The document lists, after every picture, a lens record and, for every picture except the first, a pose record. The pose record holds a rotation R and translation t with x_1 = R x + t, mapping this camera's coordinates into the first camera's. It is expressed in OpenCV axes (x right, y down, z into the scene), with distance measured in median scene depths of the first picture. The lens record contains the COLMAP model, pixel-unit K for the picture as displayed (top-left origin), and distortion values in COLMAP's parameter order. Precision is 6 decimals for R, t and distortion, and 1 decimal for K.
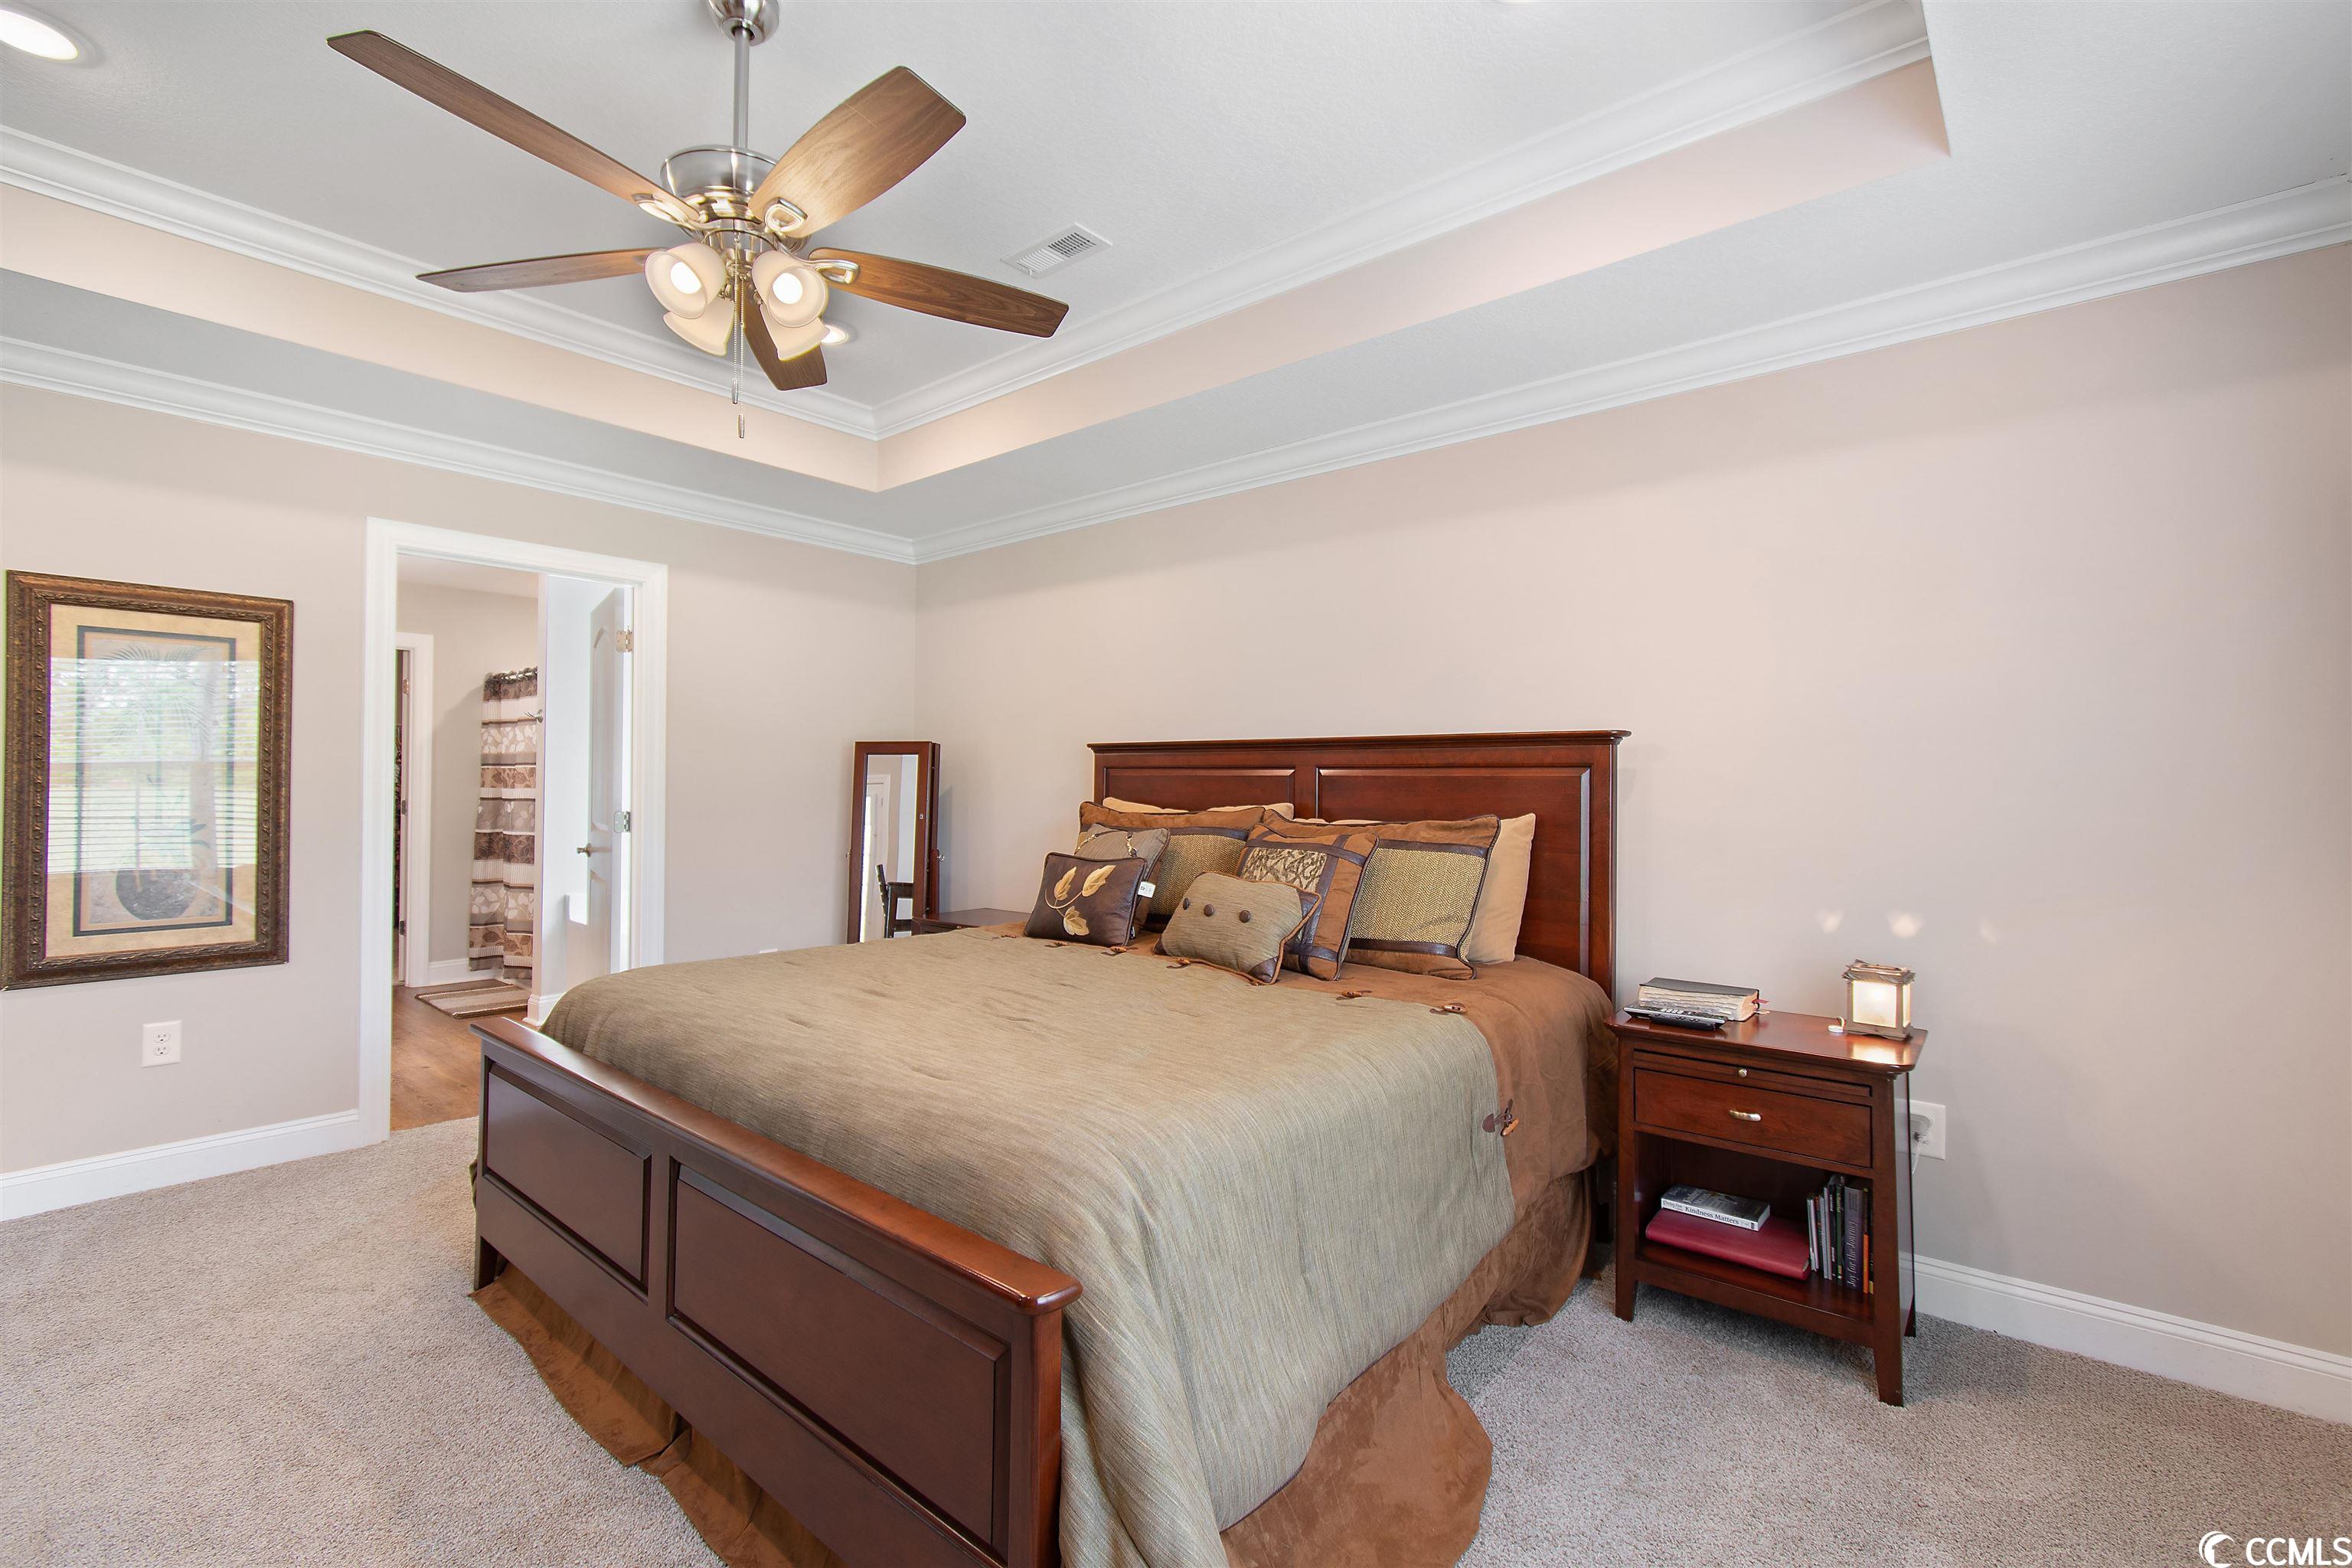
lens RADIAL K [[1048.0, 0, 1179.3], [0, 1048.0, 775.3], [0, 0, 1]] dist [0.005349, -0.001096]
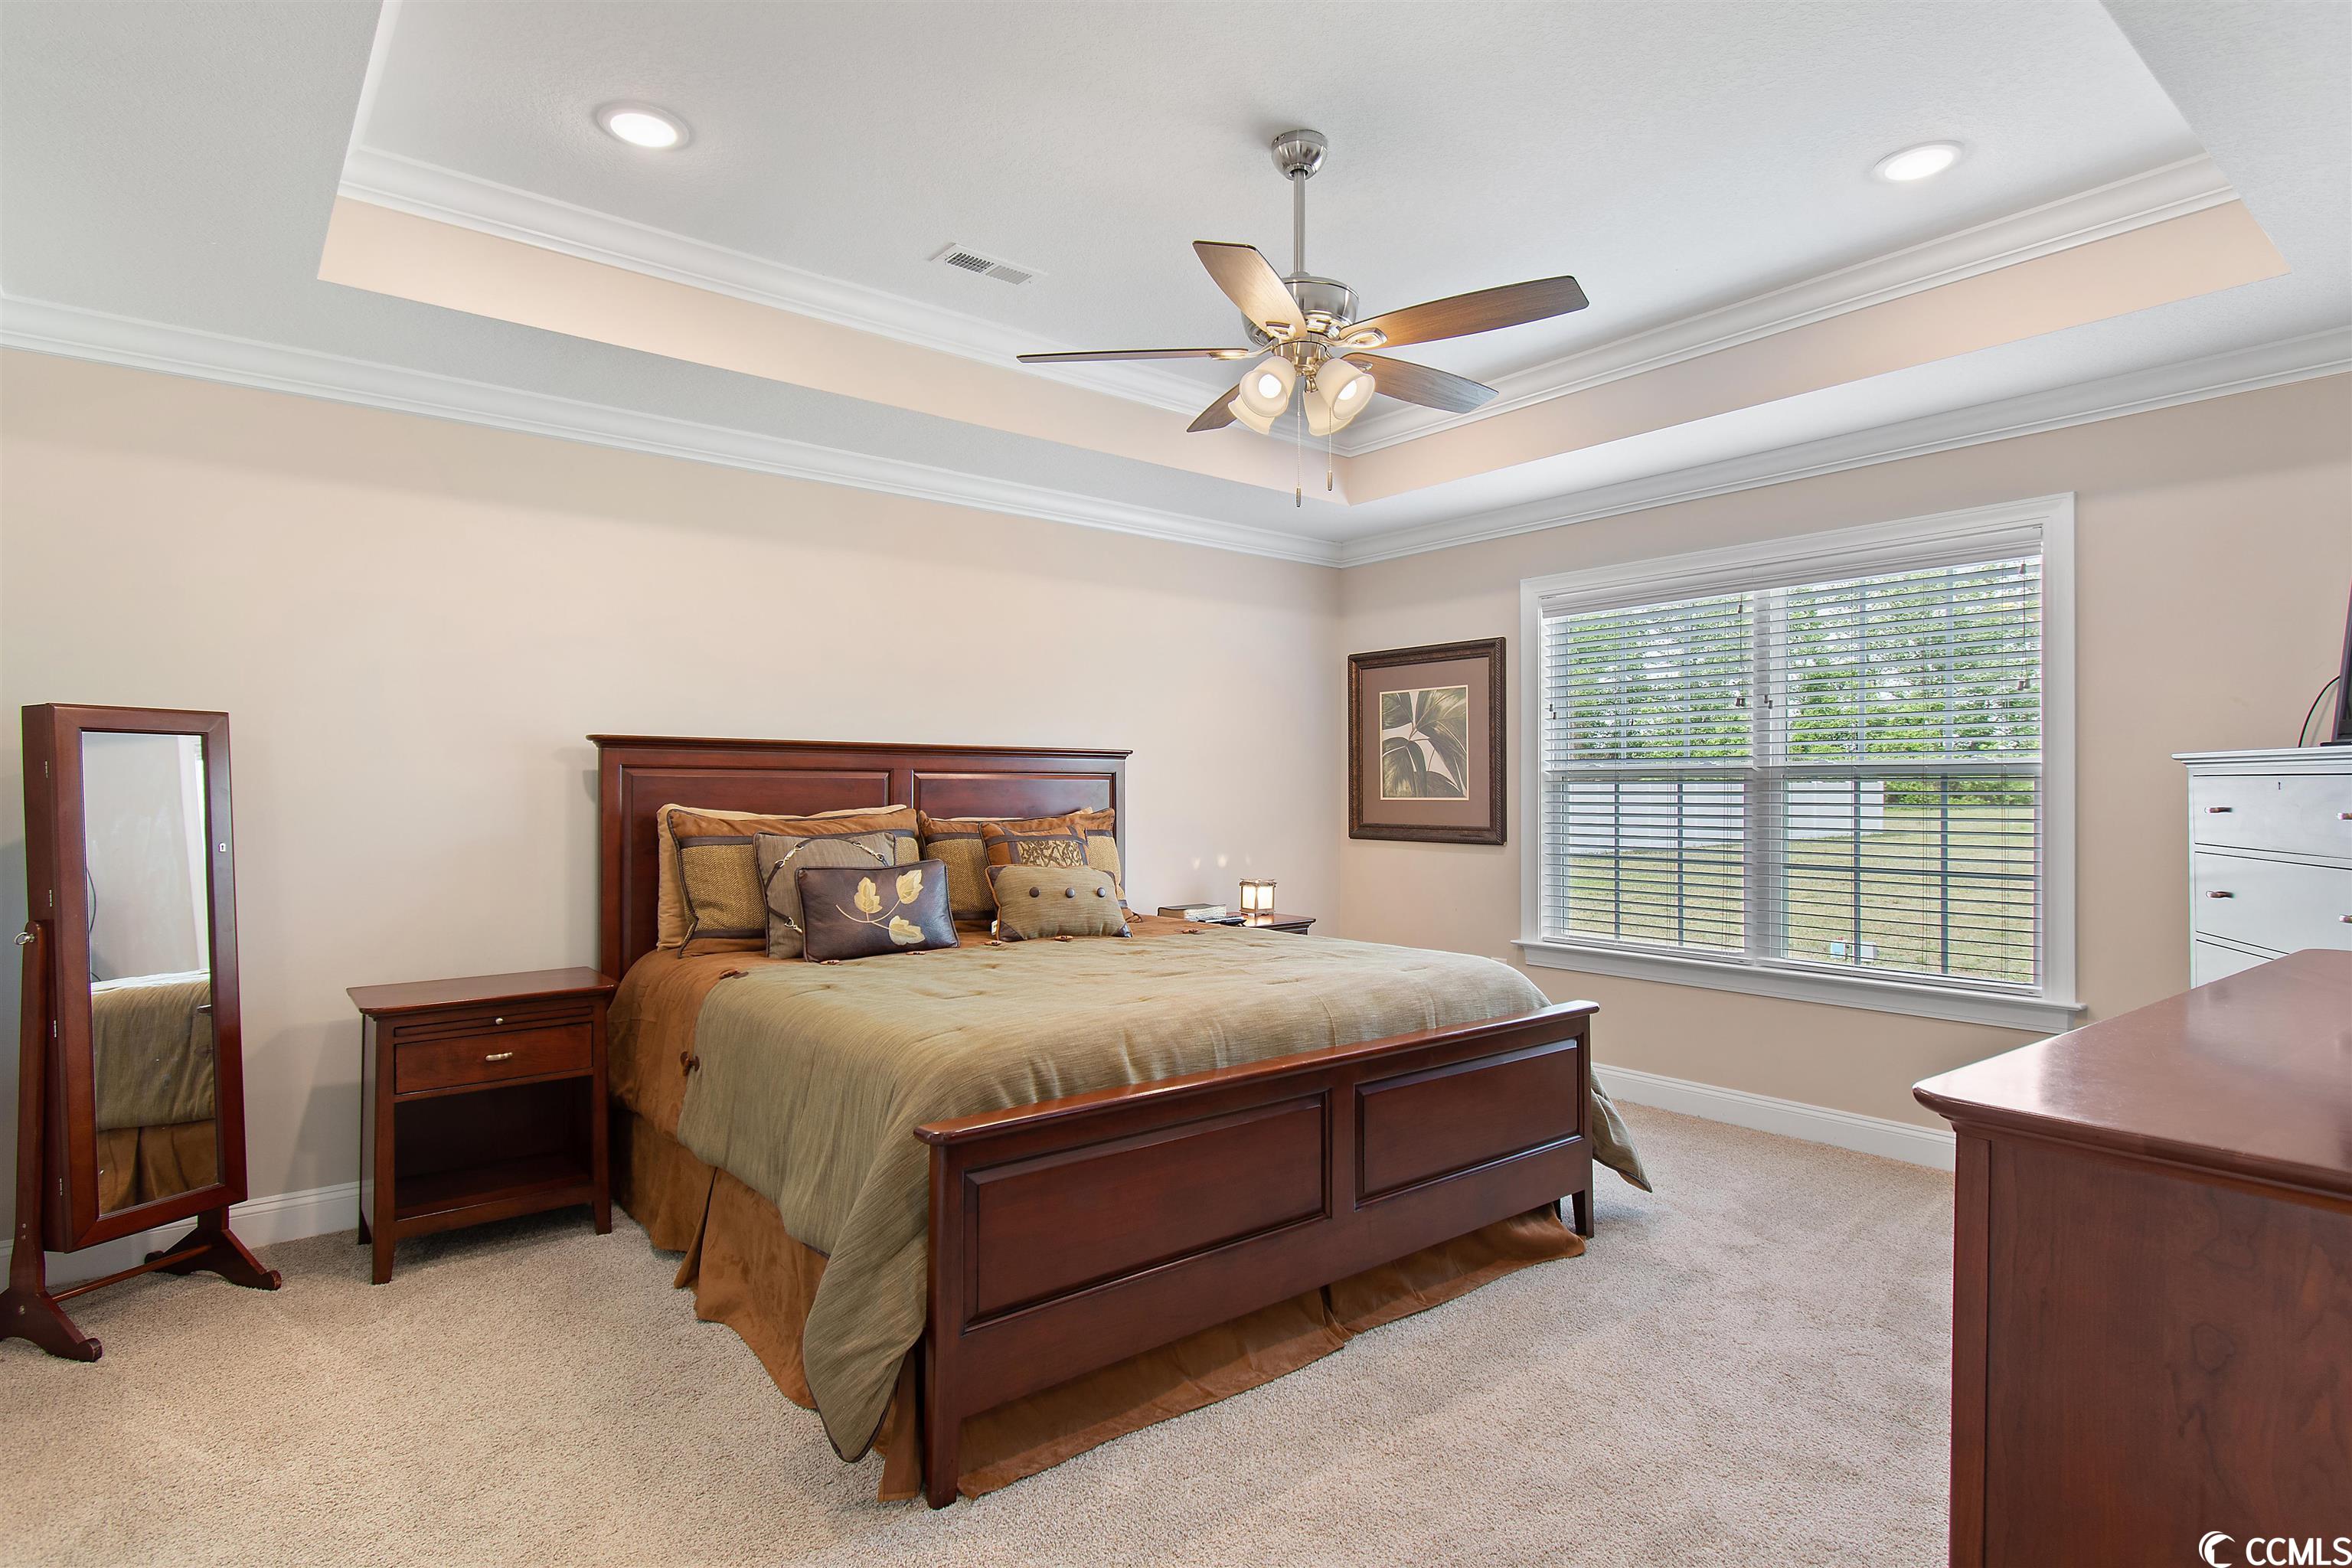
lens RADIAL K [[1174.9, 0, 1184.3], [0, 1174.9, 788.3], [0, 0, 1]] dist [-0.008014, -0.001669]
pose [[0.174323, -0.006141, 0.984669, -1.128145], [-0.007555, 0.999943, 0.007573, -0.002126], [-0.984660, -0.008759, 0.174266, 0.565939]]
